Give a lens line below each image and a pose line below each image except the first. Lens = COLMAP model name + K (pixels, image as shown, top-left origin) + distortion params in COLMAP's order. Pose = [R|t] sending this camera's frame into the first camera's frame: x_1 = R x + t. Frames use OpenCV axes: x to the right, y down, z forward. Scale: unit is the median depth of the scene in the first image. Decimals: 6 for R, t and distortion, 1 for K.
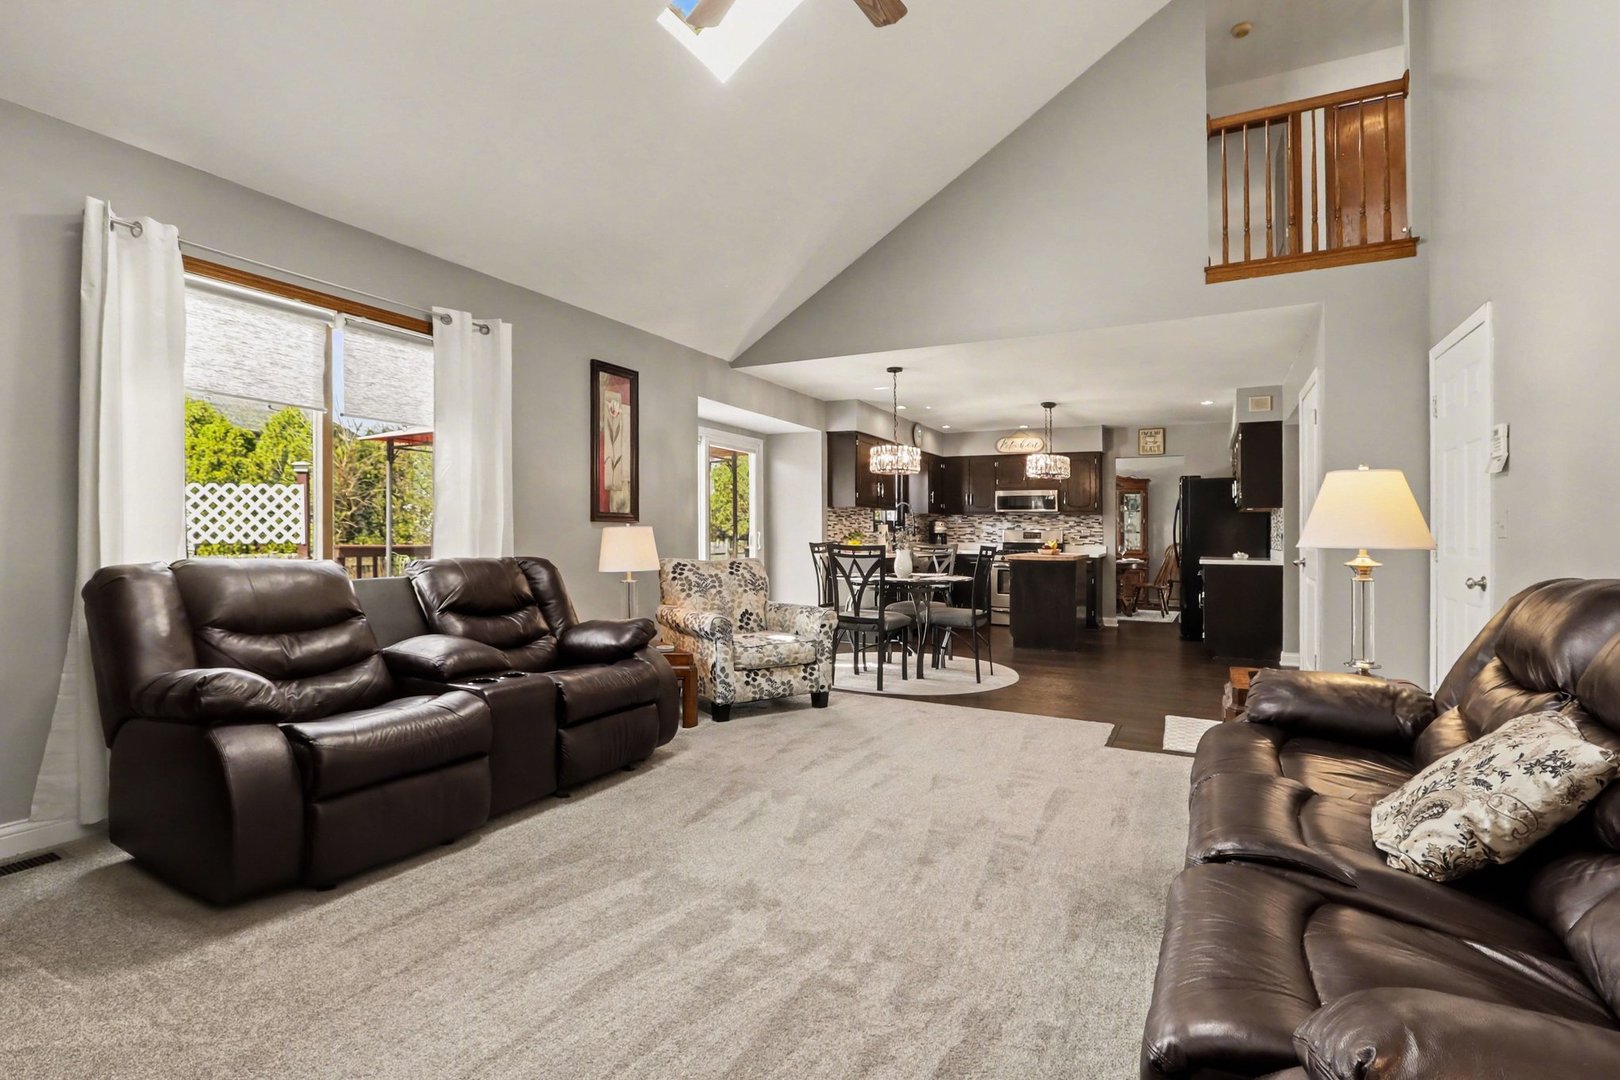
lens RADIAL K [[750.8, 0, 805.0], [0, 750.8, 504.4], [0, 0, 1]] dist [-0.022673, 0.004794]
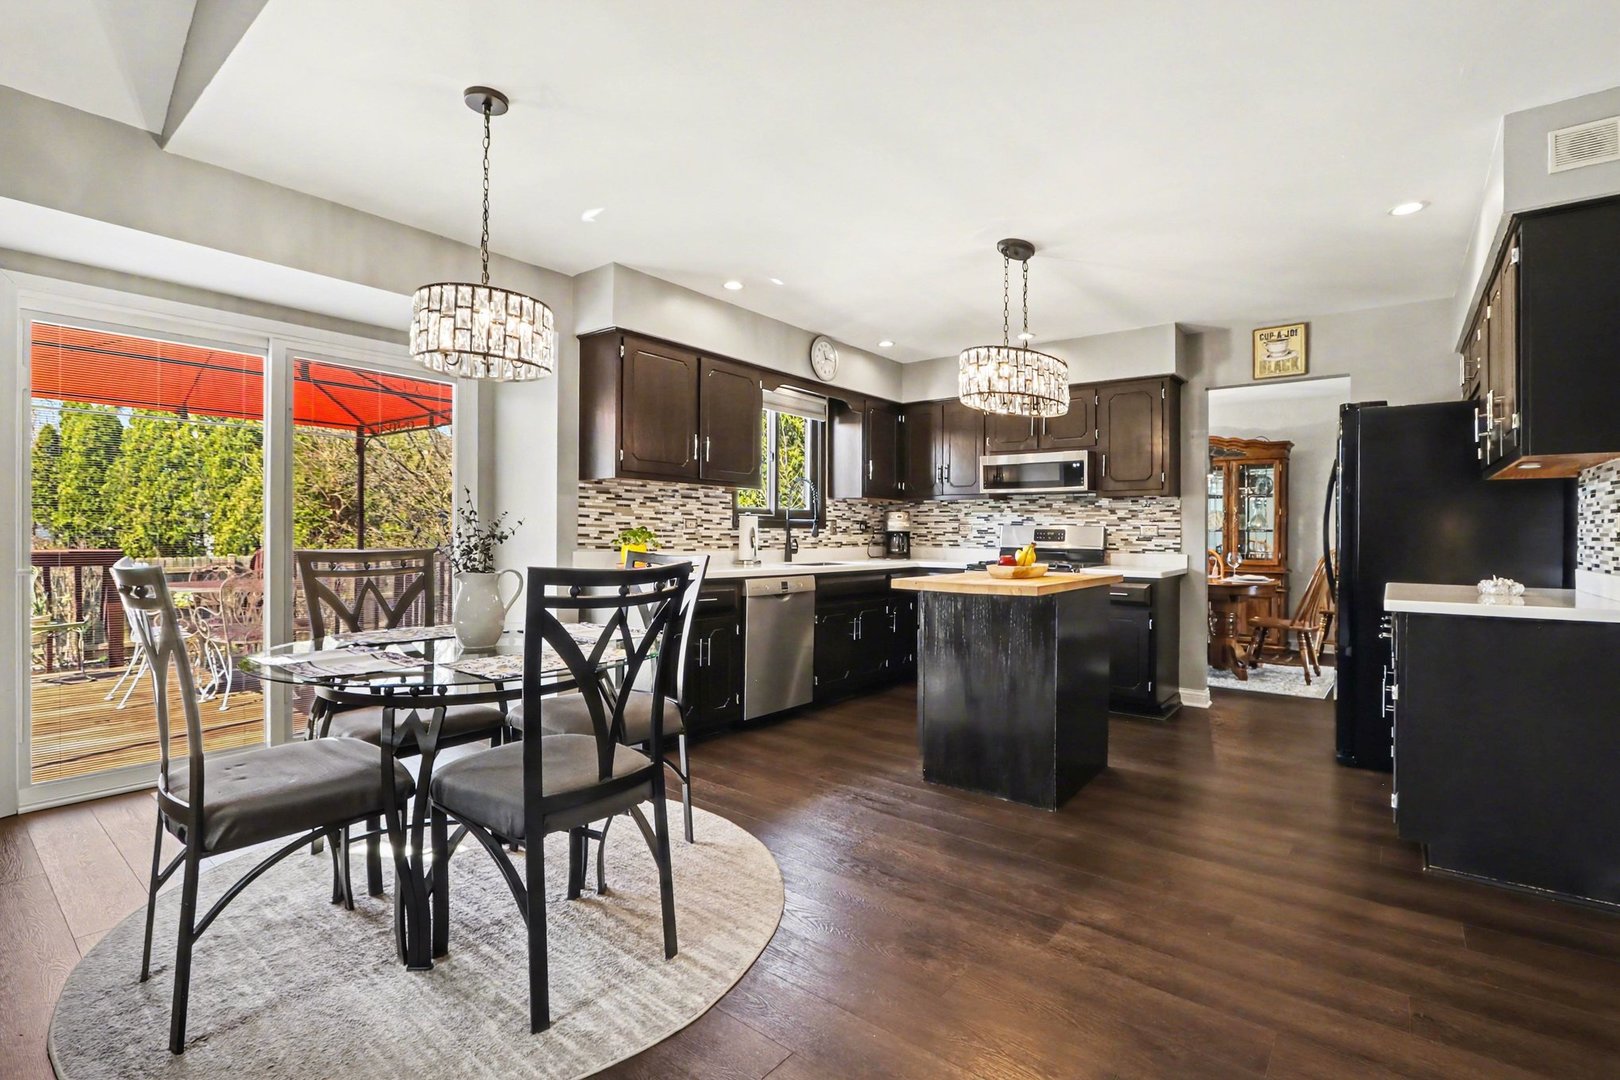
lens RADIAL K [[750.8, 0, 811.5], [0, 750.8, 522.8], [0, 0, 1]] dist [-0.022673, 0.004794]
pose [[0.985985, -0.003404, -0.166800, 0.223190], [0.007455, 0.999692, 0.023670, 0.017716], [0.166668, -0.024582, 0.985707, 0.424770]]
